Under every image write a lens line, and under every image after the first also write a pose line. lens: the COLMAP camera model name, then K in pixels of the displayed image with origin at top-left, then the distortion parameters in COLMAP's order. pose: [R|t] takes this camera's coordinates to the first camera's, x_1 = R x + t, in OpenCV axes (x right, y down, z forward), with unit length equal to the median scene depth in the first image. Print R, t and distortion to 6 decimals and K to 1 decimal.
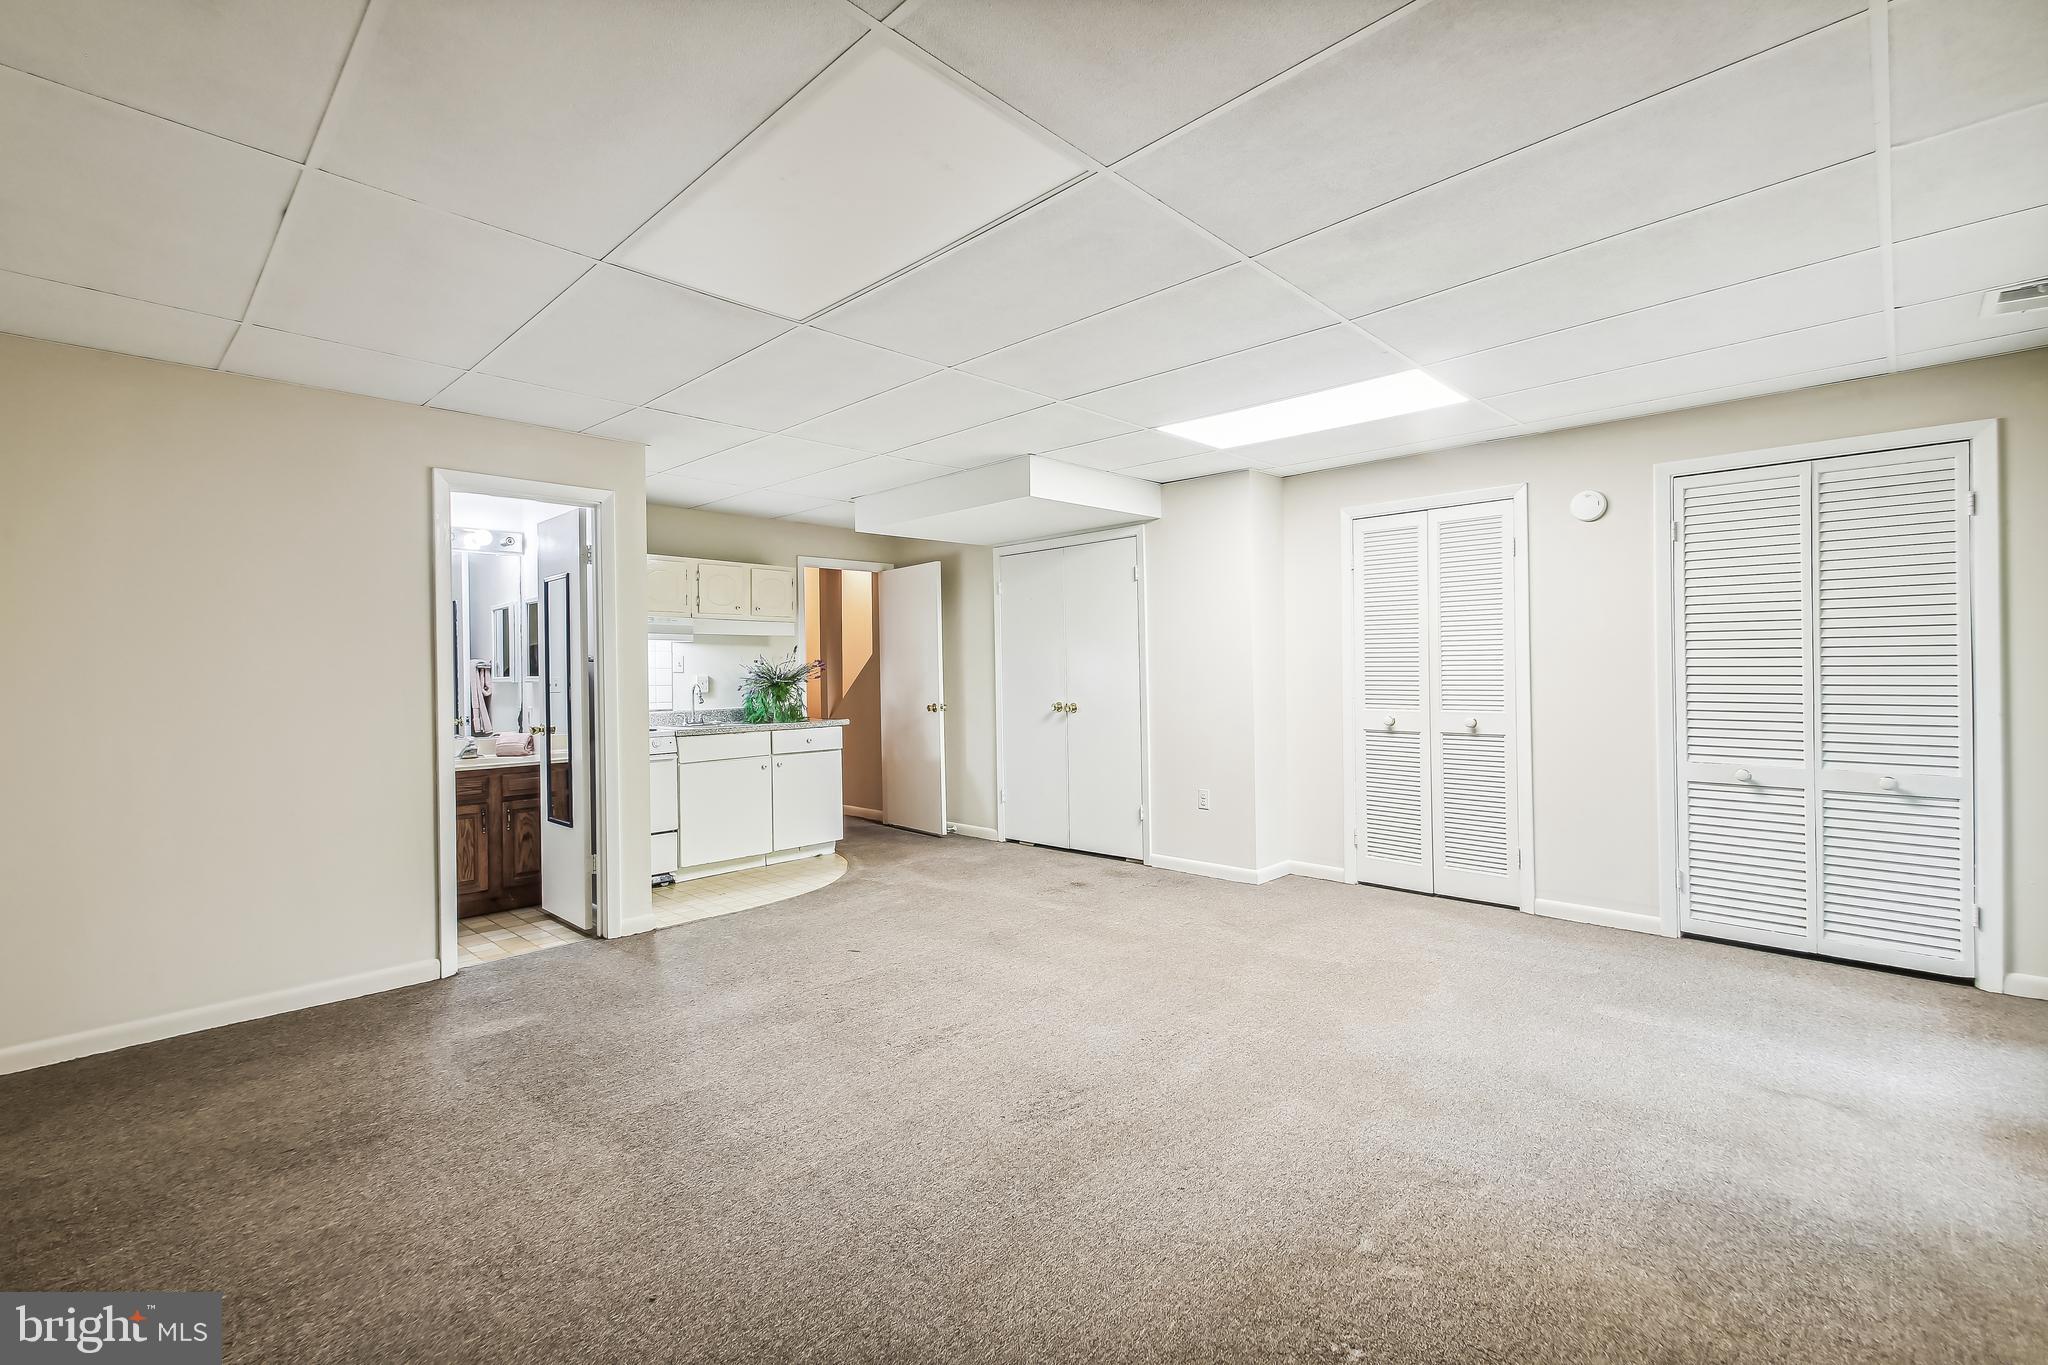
lens RADIAL K [[928.7, 0, 1035.7], [0, 928.7, 662.6], [0, 0, 1]] dist [0.002884, -0.003462]
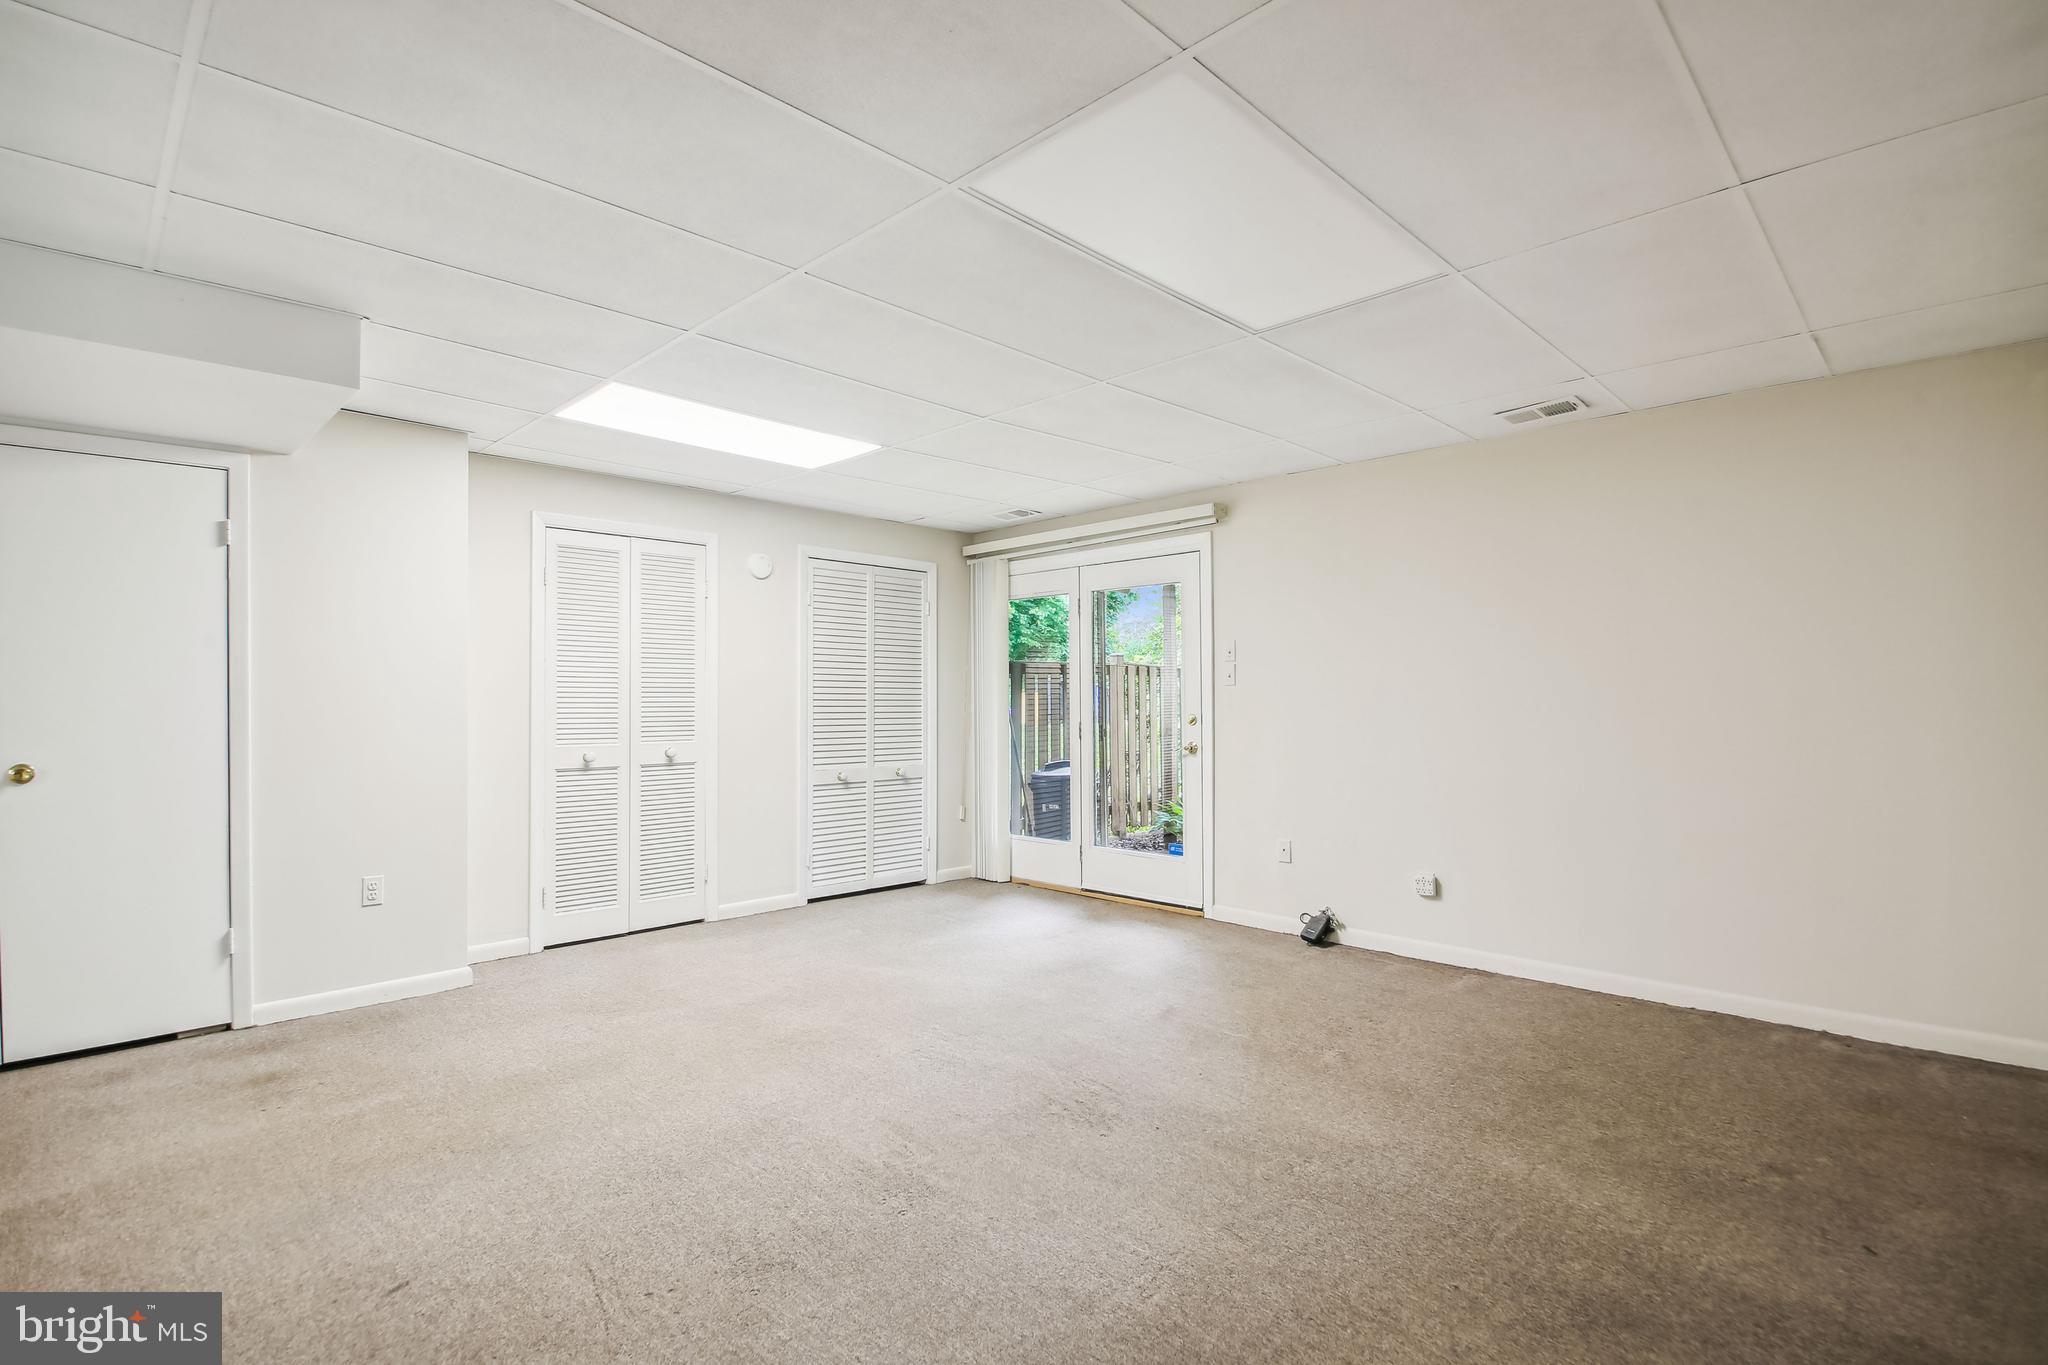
lens RADIAL K [[928.7, 0, 1032.1], [0, 928.7, 698.3], [0, 0, 1]] dist [0.002884, -0.003462]
pose [[0.016318, 0.014219, 0.999766, -0.555985], [-0.001953, 0.999897, -0.014189, 0.017835], [-0.999865, -0.001721, 0.016344, 0.578579]]
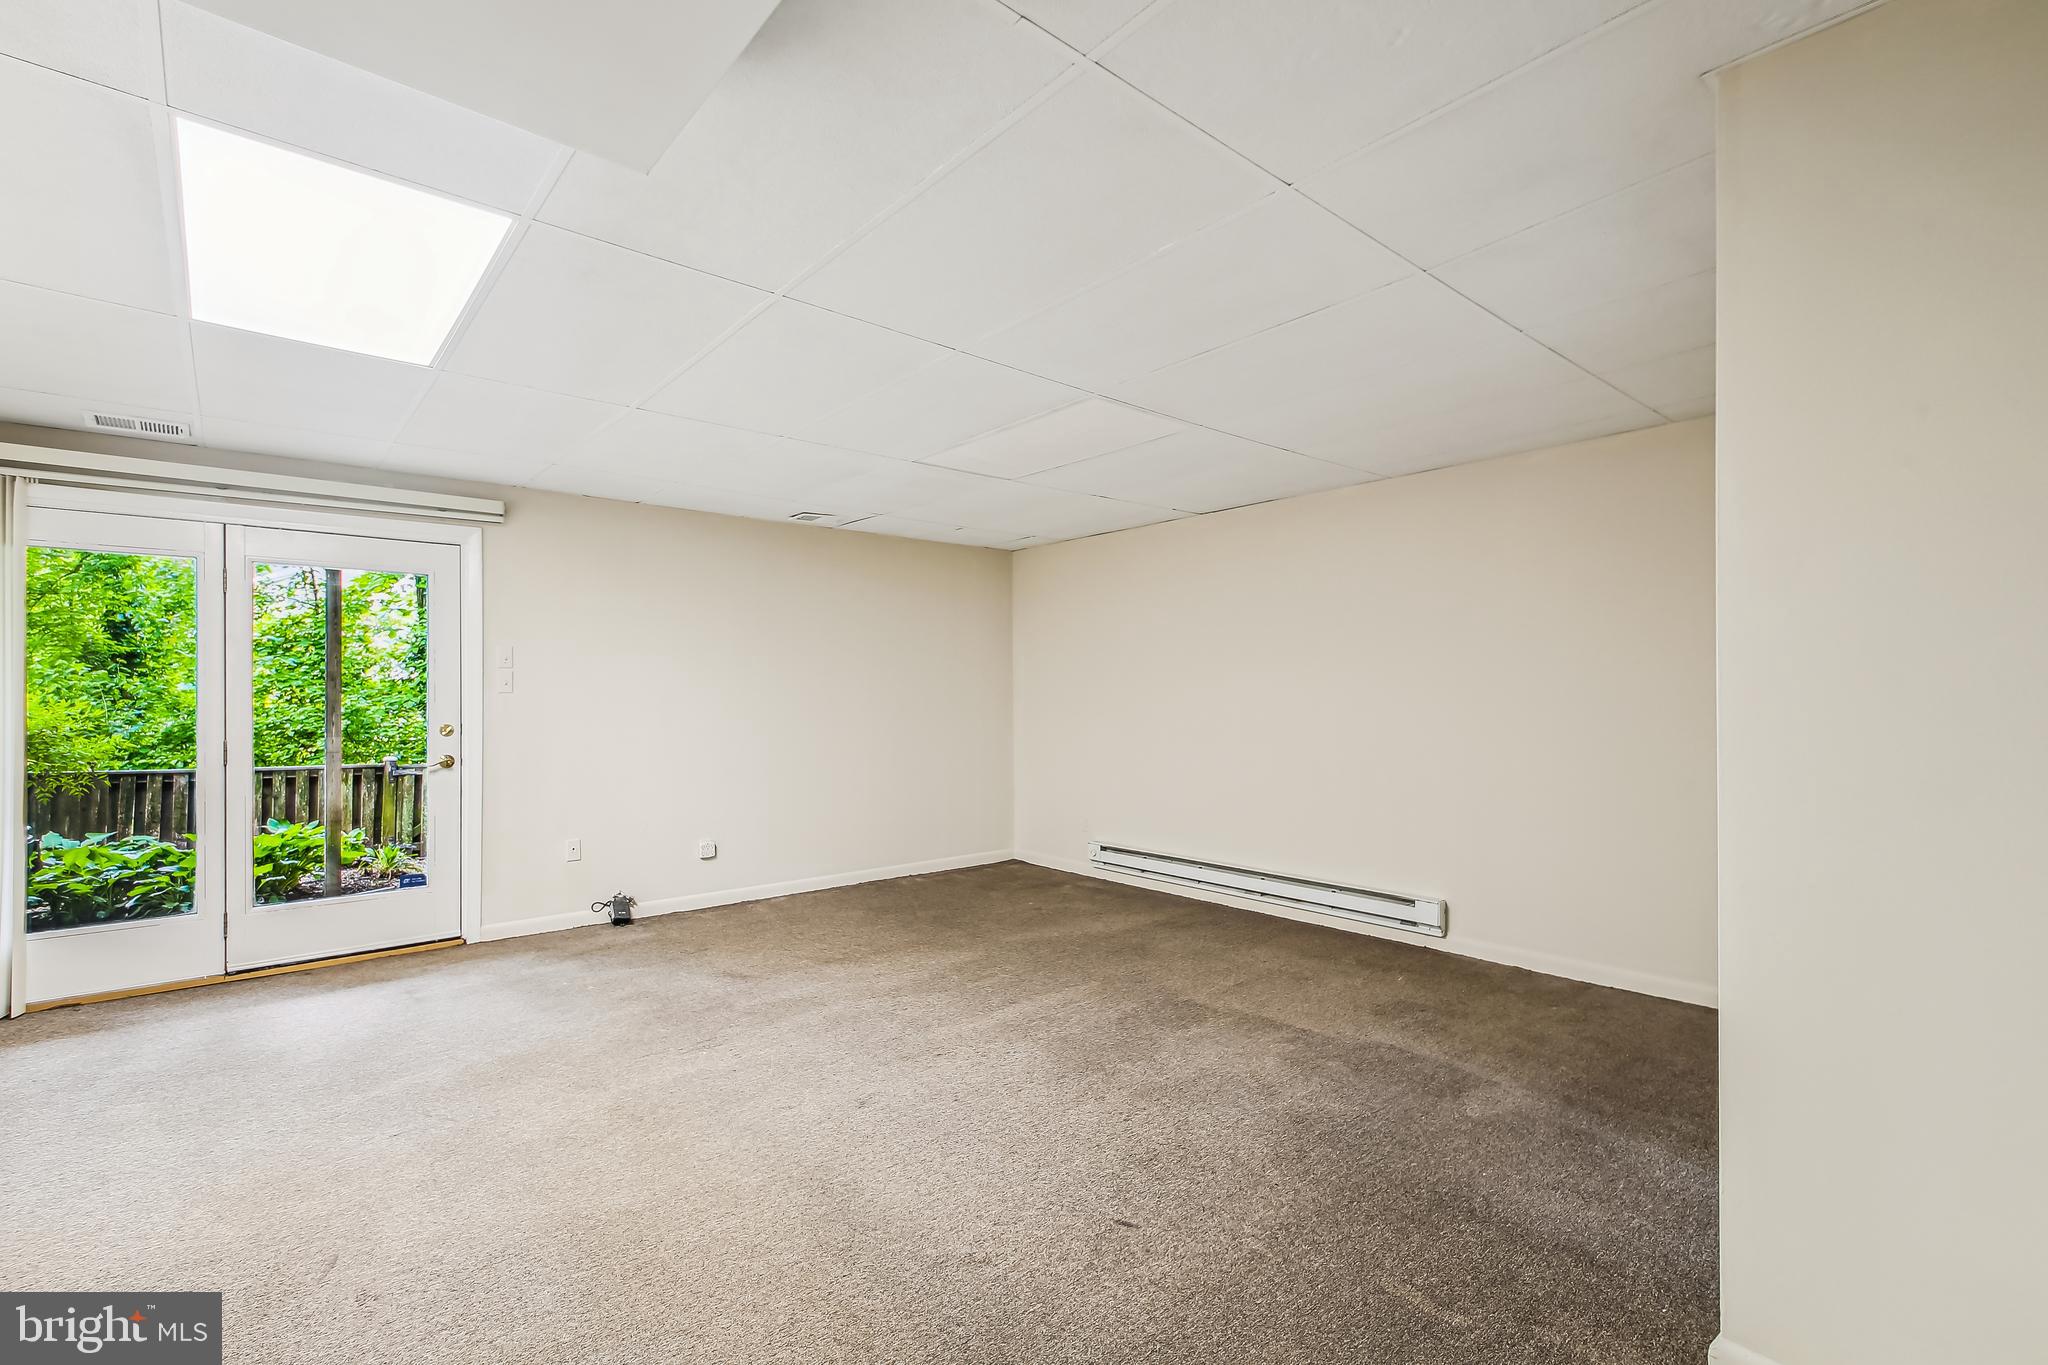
lens RADIAL K [[928.7, 0, 1007.7], [0, 928.7, 687.9], [0, 0, 1]] dist [0.002884, -0.003462]
pose [[-0.992046, 0.019137, 0.124410, -0.170680], [0.017463, 0.999742, -0.014537, 0.007024], [-0.124656, -0.012249, -0.992124, 1.319275]]
